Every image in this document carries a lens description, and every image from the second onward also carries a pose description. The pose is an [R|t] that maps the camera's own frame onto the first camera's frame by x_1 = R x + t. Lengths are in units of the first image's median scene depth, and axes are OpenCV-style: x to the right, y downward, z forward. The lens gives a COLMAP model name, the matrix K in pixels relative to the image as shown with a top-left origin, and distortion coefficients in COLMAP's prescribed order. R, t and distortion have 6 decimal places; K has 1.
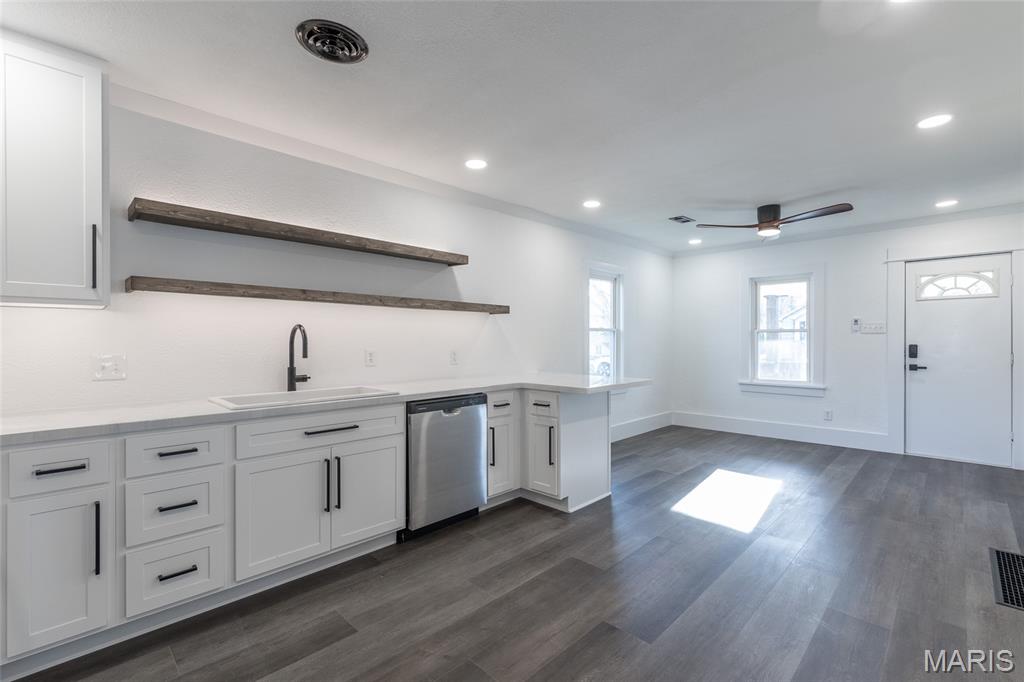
lens RADIAL K [[456.5, 0, 524.7], [0, 456.5, 345.4], [0, 0, 1]] dist [0.000173, 0.001190]
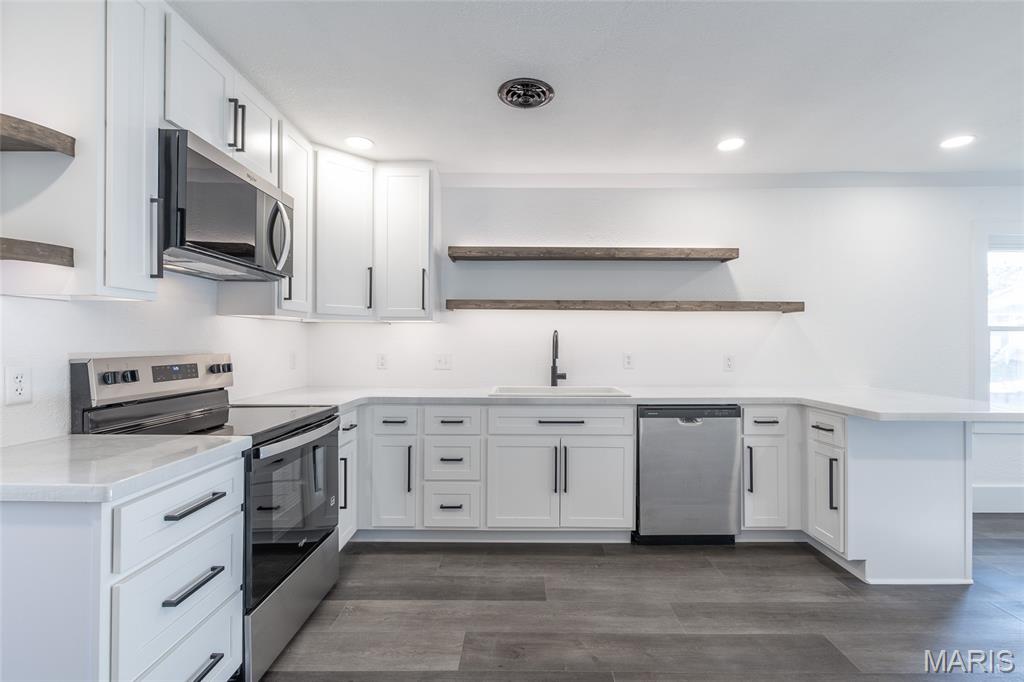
lens RADIAL K [[456.5, 0, 517.9], [0, 456.5, 343.9], [0, 0, 1]] dist [0.000173, 0.001190]
pose [[0.688113, 0.002893, -0.725597, 0.293439], [-0.011783, 0.999905, -0.007188, -0.000797], [0.725508, 0.013496, 0.688082, 0.116756]]
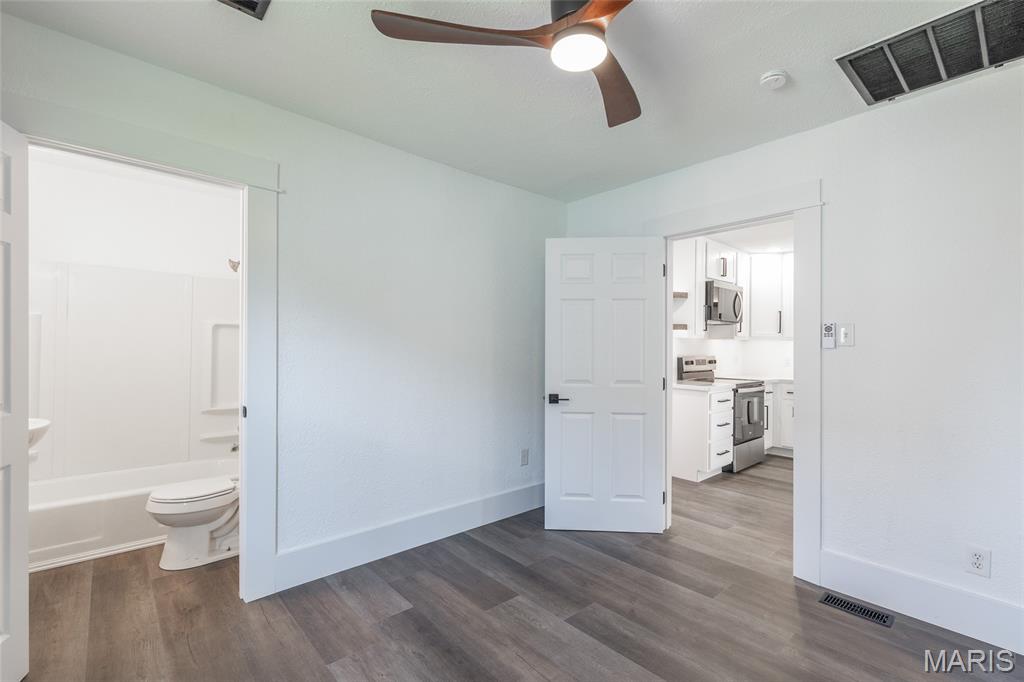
lens RADIAL K [[456.5, 0, 512.2], [0, 456.5, 350.9], [0, 0, 1]] dist [0.000173, 0.001190]
pose [[-0.075360, 0.002543, -0.997153, 1.402328], [-0.015840, 0.999868, 0.003747, 0.002413], [0.997031, 0.016078, -0.075309, -0.439253]]
